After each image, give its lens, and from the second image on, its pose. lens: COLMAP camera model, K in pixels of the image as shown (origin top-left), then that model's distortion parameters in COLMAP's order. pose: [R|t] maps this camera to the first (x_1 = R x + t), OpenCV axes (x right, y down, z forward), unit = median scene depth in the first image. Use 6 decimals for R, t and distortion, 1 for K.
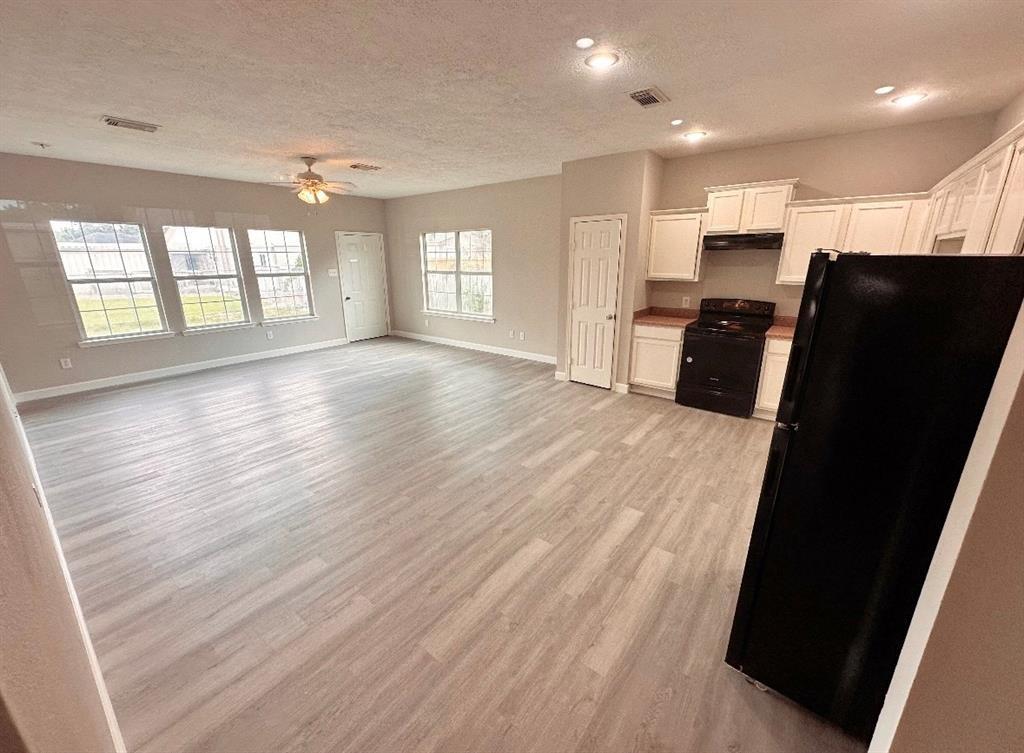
lens RADIAL K [[407.2, 0, 505.1], [0, 407.2, 379.1], [0, 0, 1]] dist [0.000622, 0.000080]
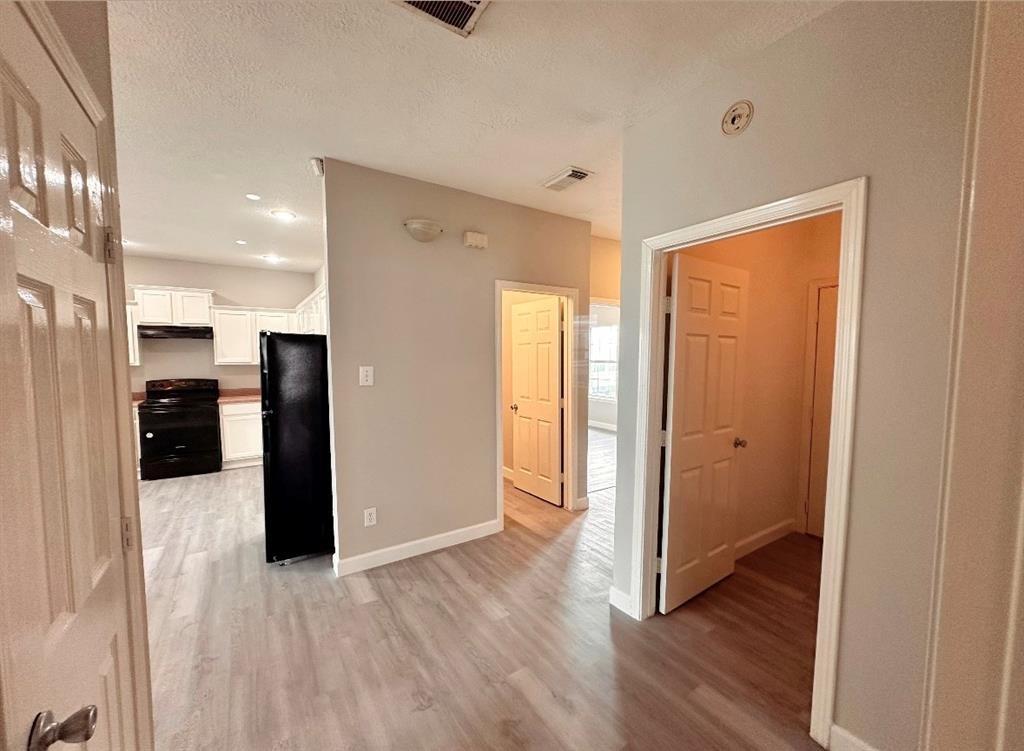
lens RADIAL K [[407.2, 0, 505.1], [0, 407.2, 378.1], [0, 0, 1]] dist [0.000622, 0.000080]
pose [[0.324261, -0.047302, 0.944784, -0.223657], [0.269812, 0.961887, -0.044444, 0.097146], [-0.906673, 0.269325, 0.324665, -0.207604]]
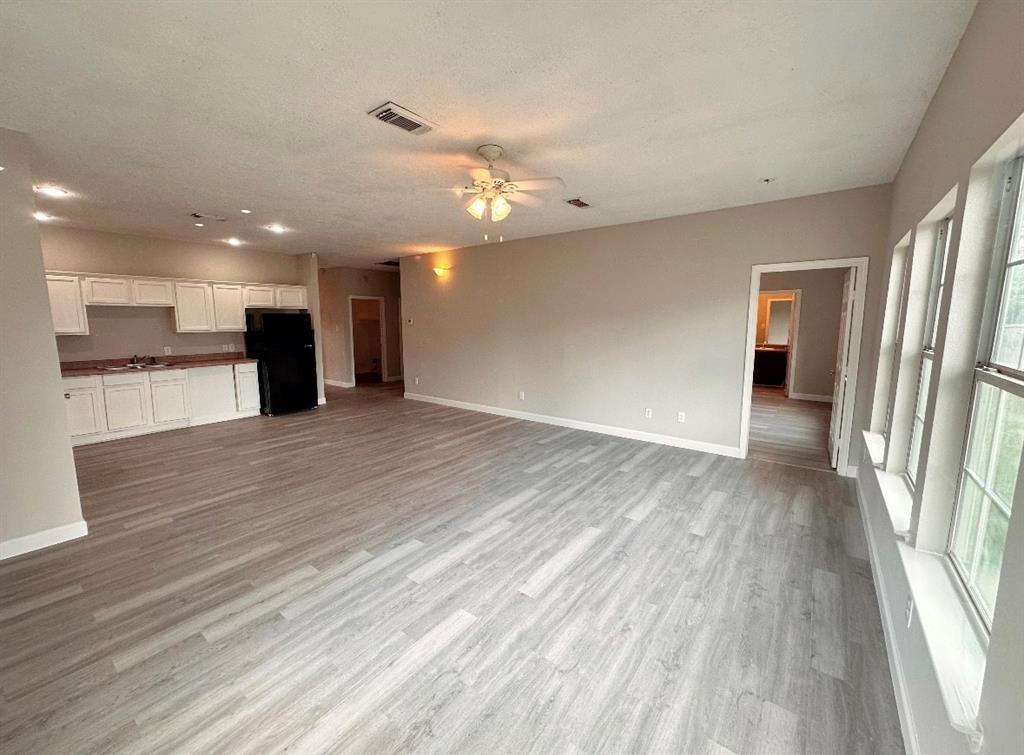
lens RADIAL K [[412.1, 0, 510.4], [0, 412.1, 377.1], [0, 0, 1]] dist [0.000617, 0.000060]
pose [[-0.999808, 0.003994, -0.019202, -0.544555], [-0.004410, 0.908197, 0.418520, -0.542105], [0.019111, 0.418525, -0.908004, 1.868573]]
